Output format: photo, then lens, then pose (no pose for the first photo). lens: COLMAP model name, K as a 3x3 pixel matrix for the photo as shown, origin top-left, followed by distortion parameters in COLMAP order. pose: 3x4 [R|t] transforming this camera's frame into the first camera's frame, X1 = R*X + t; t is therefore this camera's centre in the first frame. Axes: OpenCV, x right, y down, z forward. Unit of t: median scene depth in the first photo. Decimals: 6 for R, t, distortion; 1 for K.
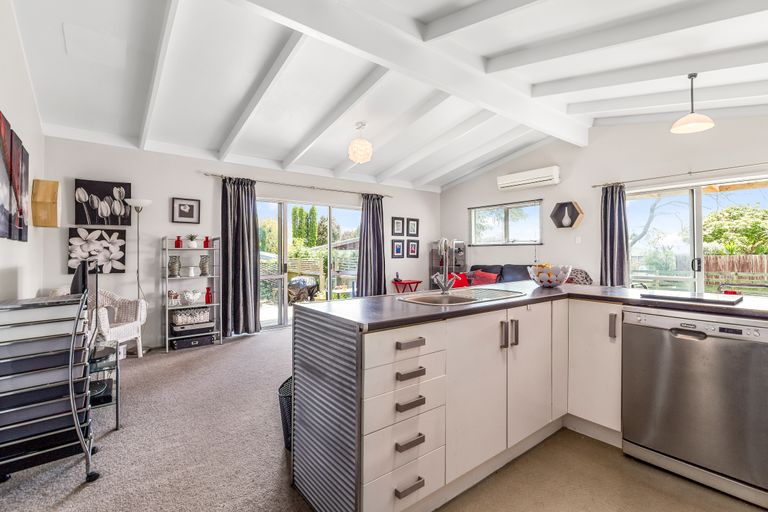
lens RADIAL K [[359.6, 0, 383.3], [0, 359.6, 248.5], [0, 0, 1]] dist [-0.001660, -0.002154]
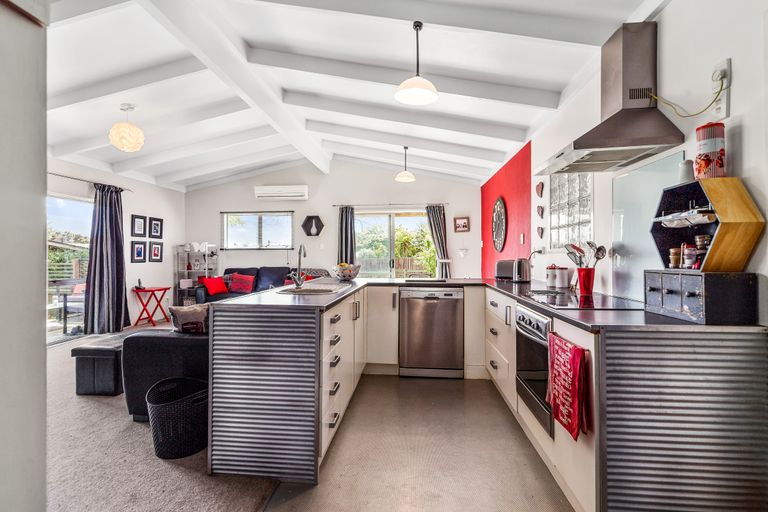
lens RADIAL K [[359.6, 0, 382.8], [0, 359.6, 258.1], [0, 0, 1]] dist [-0.001660, -0.002154]
pose [[0.684084, -0.004908, 0.729386, -0.203713], [-0.006411, 0.999898, 0.012742, 0.000932], [-0.729375, -0.013393, 0.683983, -0.025669]]
